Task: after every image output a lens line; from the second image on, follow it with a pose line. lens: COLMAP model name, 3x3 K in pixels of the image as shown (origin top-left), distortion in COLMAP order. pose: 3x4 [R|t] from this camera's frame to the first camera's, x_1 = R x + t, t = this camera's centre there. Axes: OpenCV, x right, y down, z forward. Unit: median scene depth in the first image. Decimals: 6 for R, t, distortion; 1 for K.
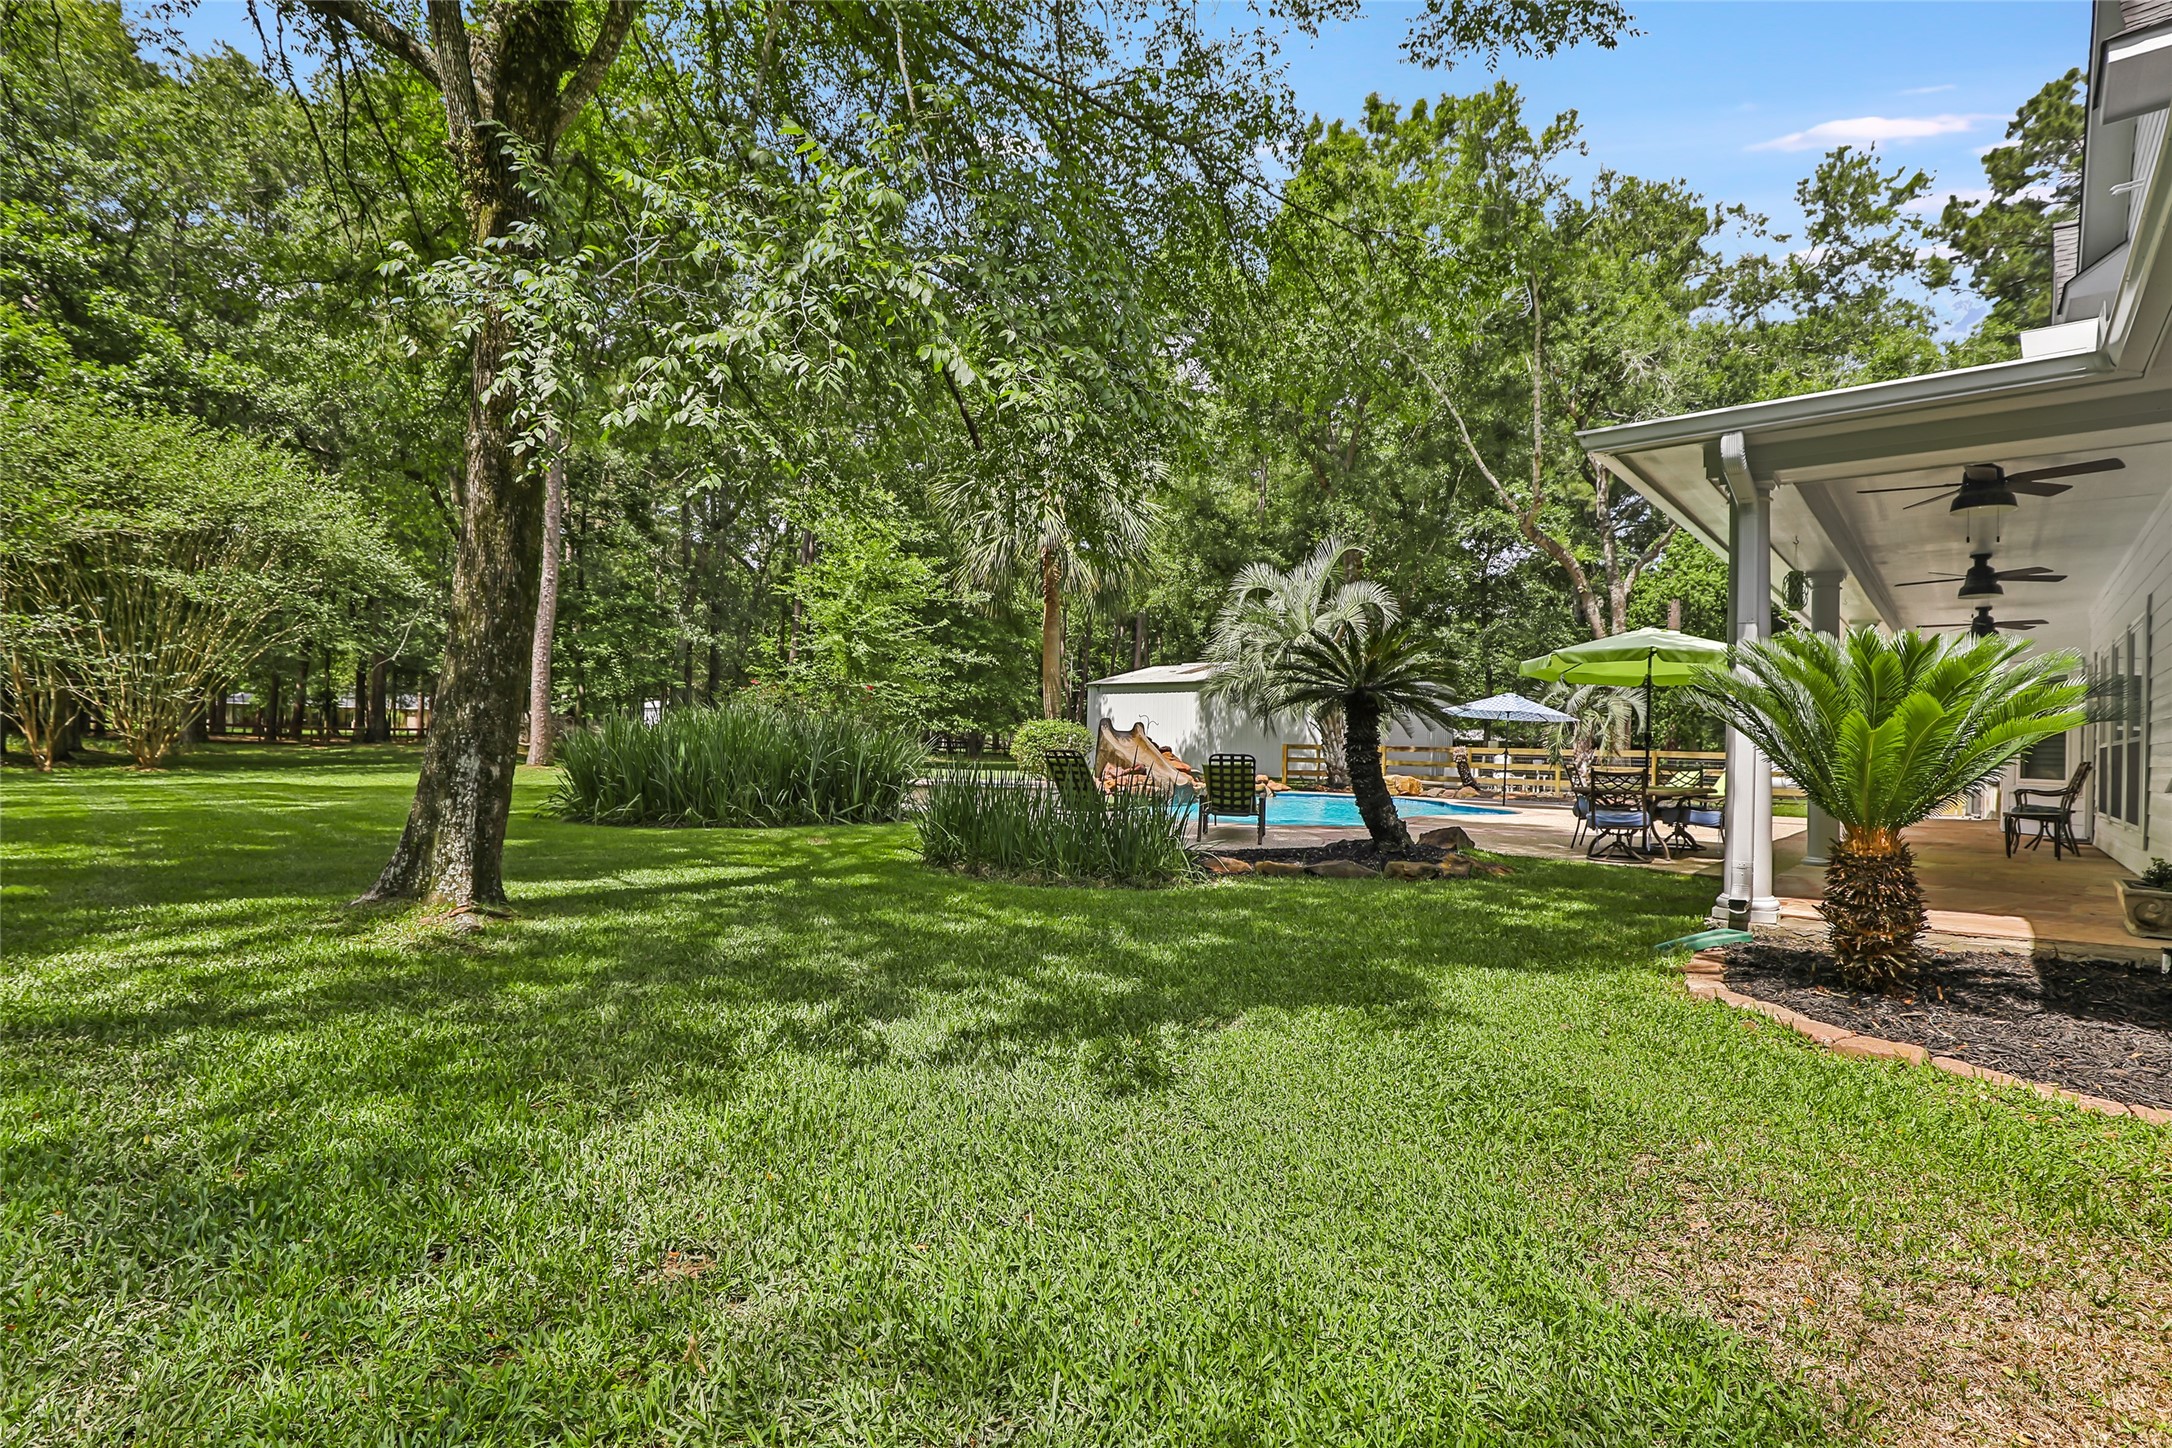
lens RADIAL K [[1055.4, 0, 1080.2], [0, 1055.4, 725.5], [0, 0, 1]] dist [-0.009880, 0.000261]
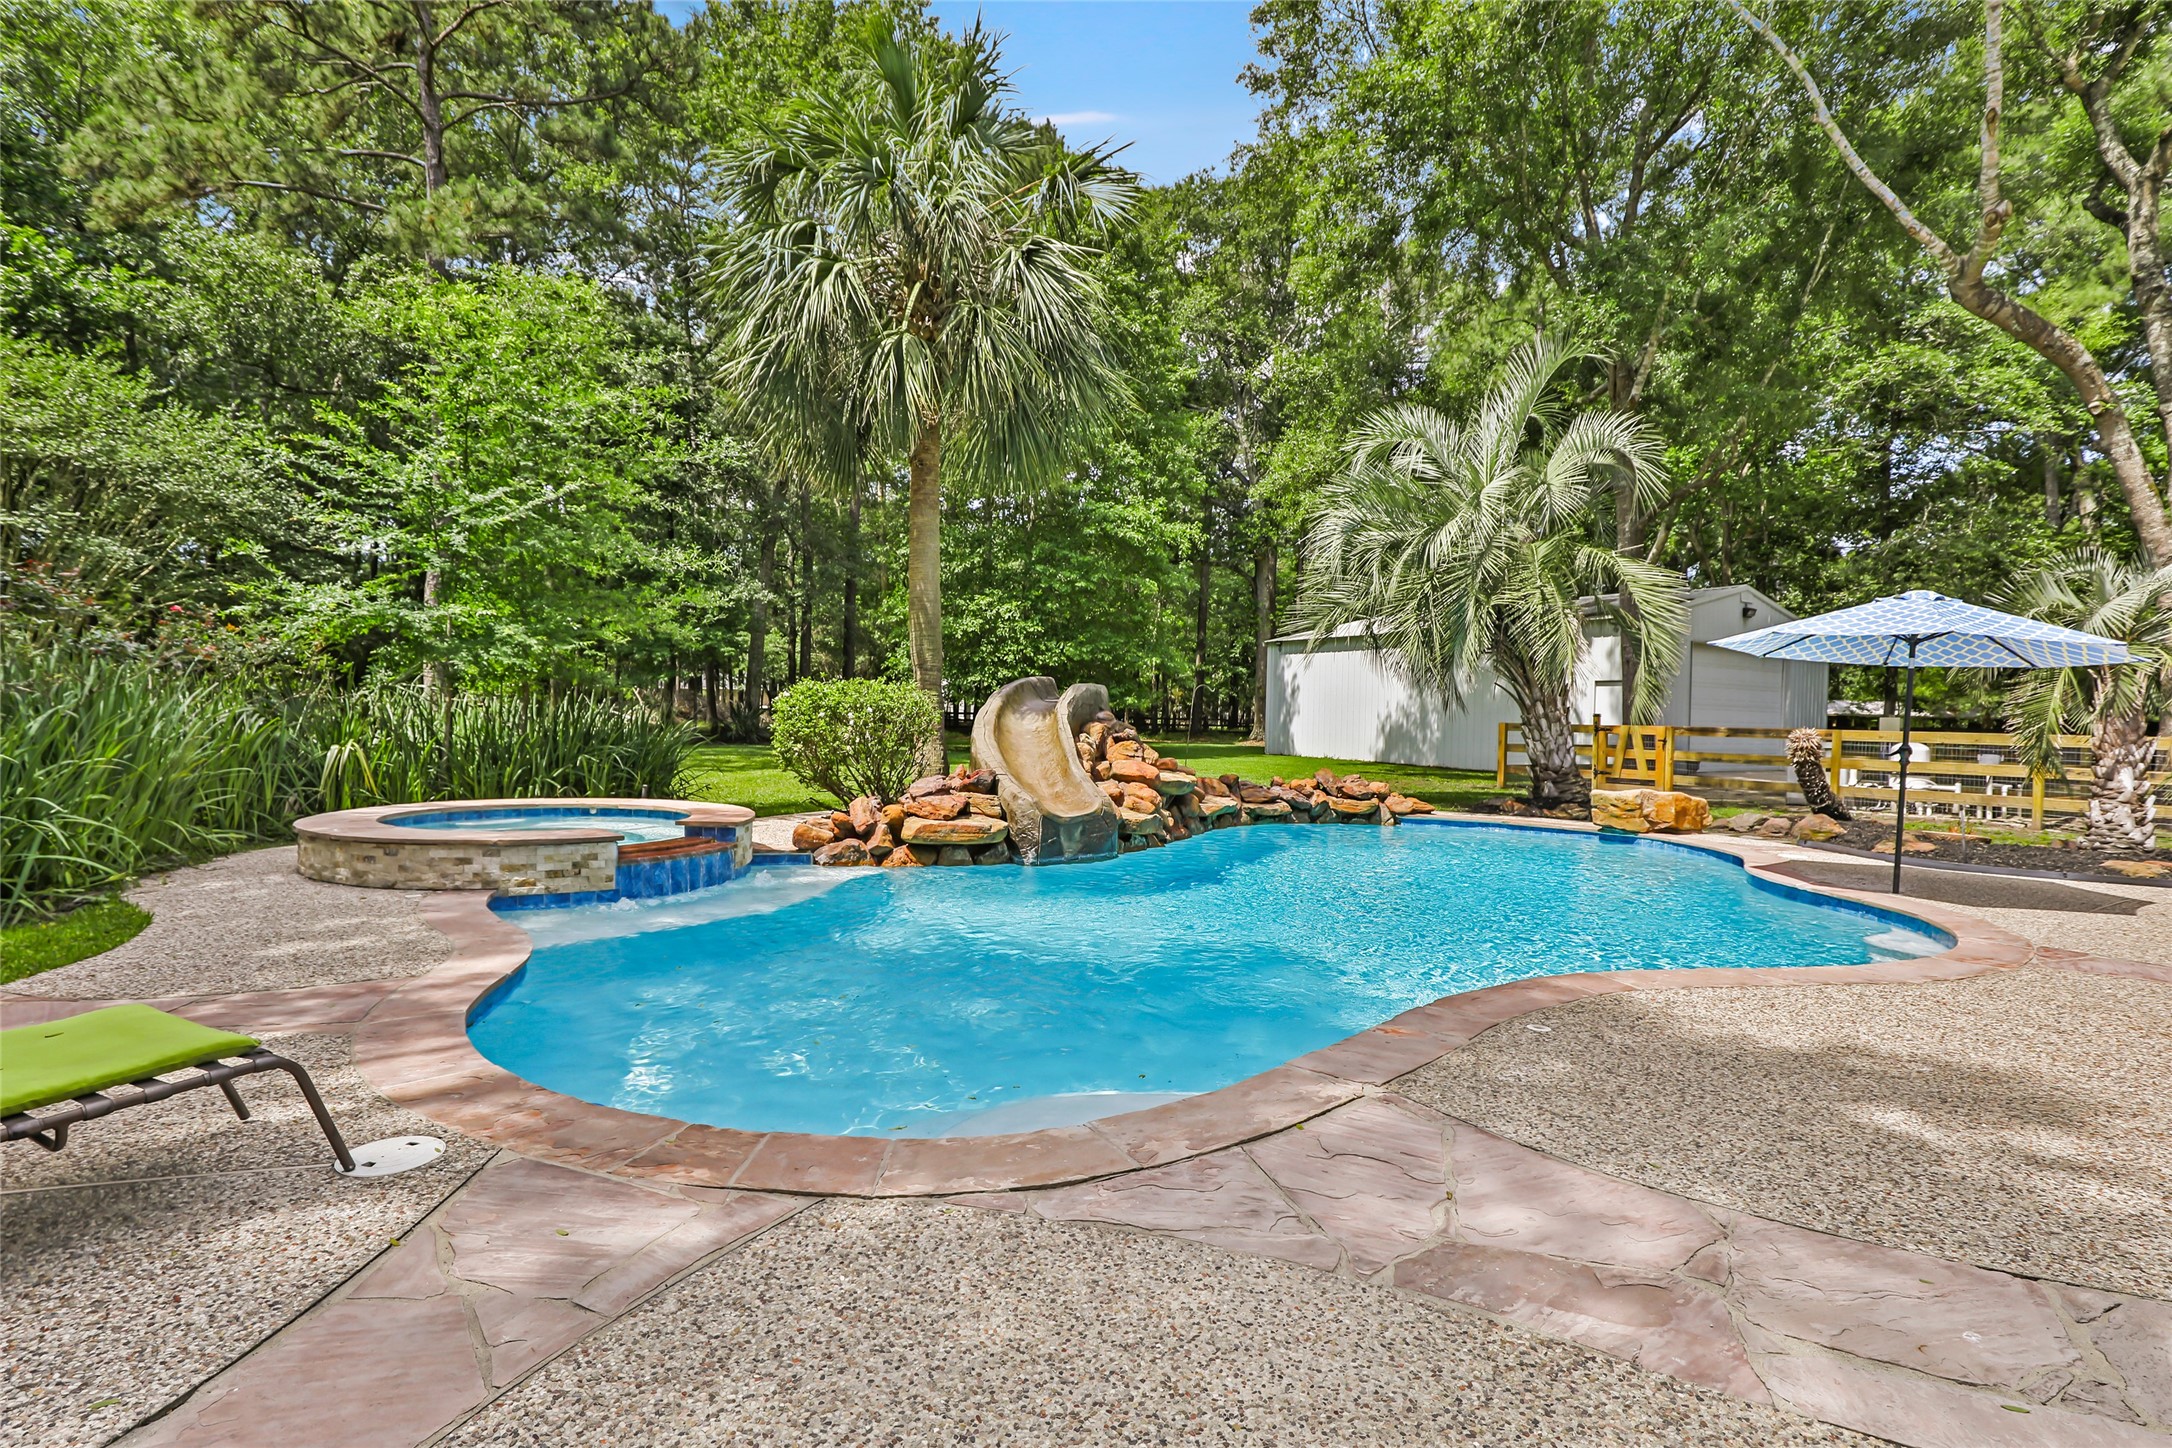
lens RADIAL K [[1055.4, 0, 1091.8], [0, 1055.4, 728.7], [0, 0, 1]] dist [-0.009880, 0.000261]
pose [[0.957970, 0.000000, -0.286870, 0.170854], [0.007419, 0.999666, 0.024773, 0.004853], [0.286774, -0.025860, 0.957649, 0.407841]]
